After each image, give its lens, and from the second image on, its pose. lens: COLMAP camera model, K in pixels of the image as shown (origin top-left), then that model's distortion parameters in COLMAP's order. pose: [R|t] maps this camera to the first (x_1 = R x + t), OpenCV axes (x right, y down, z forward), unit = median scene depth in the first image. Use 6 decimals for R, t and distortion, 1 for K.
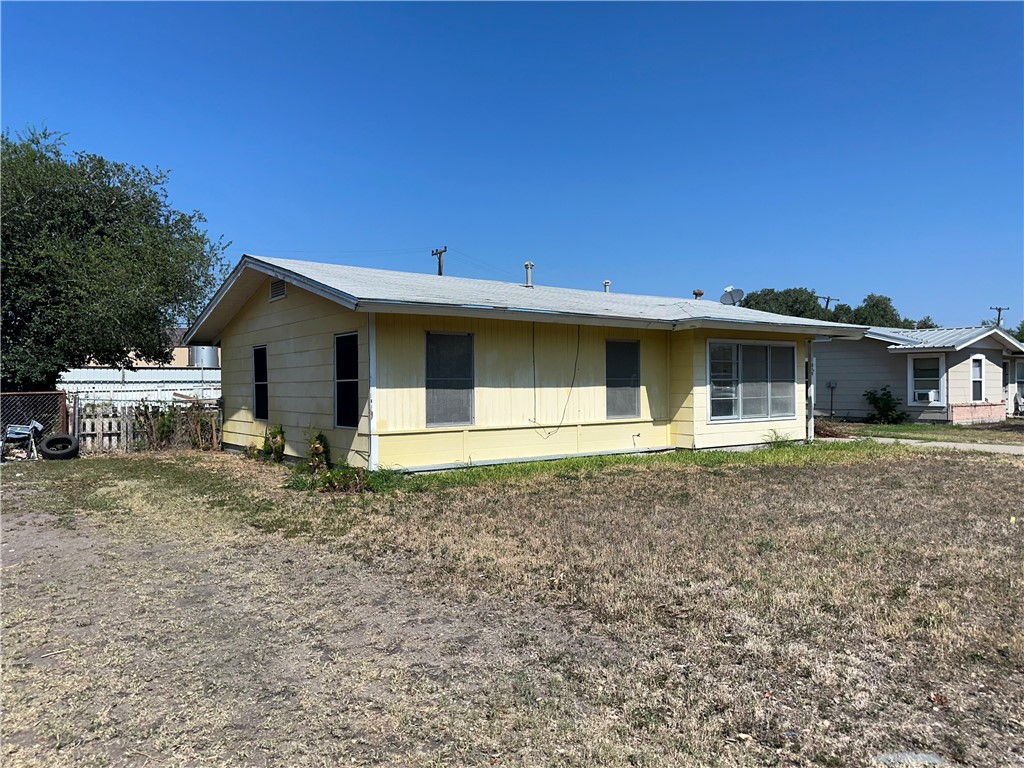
lens RADIAL K [[730.5, 0, 510.5], [0, 730.5, 390.7], [0, 0, 1]] dist [0.036748, -0.047252]
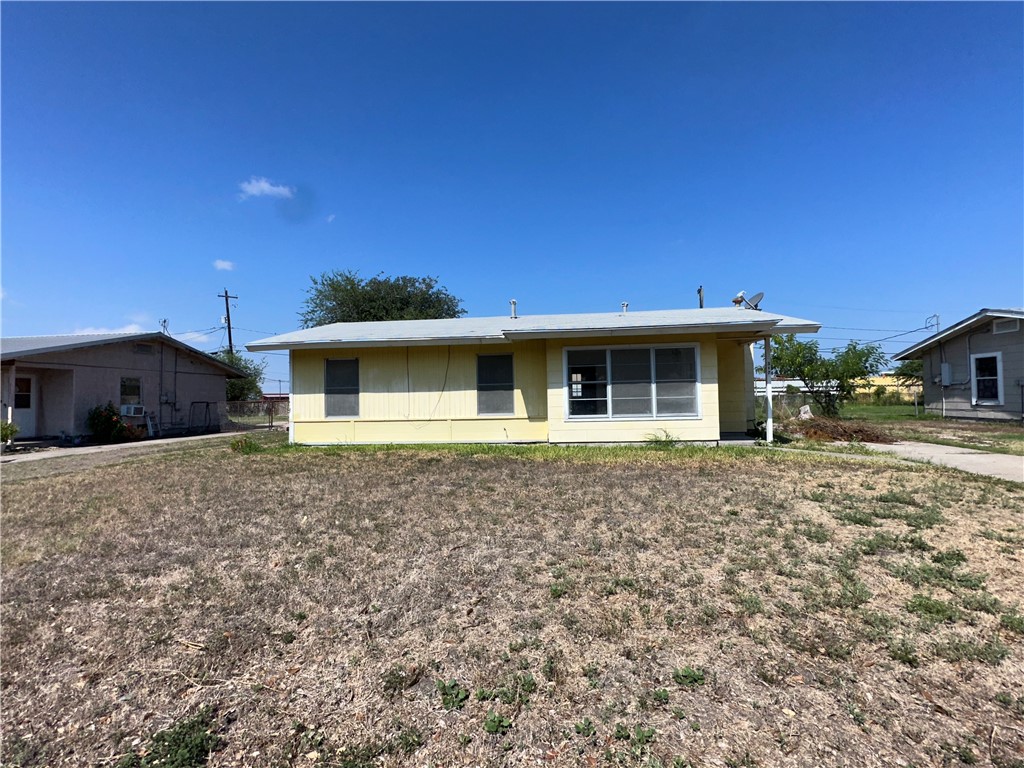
lens RADIAL K [[472.7, 0, 512.0], [0, 472.7, 384.0], [0, 0, 1]] dist [-0.000694, -0.000103]
pose [[0.732448, -0.027432, -0.680270, 0.720580], [0.011035, 0.999535, -0.028425, 0.007167], [0.680733, 0.013313, 0.732411, 0.413712]]
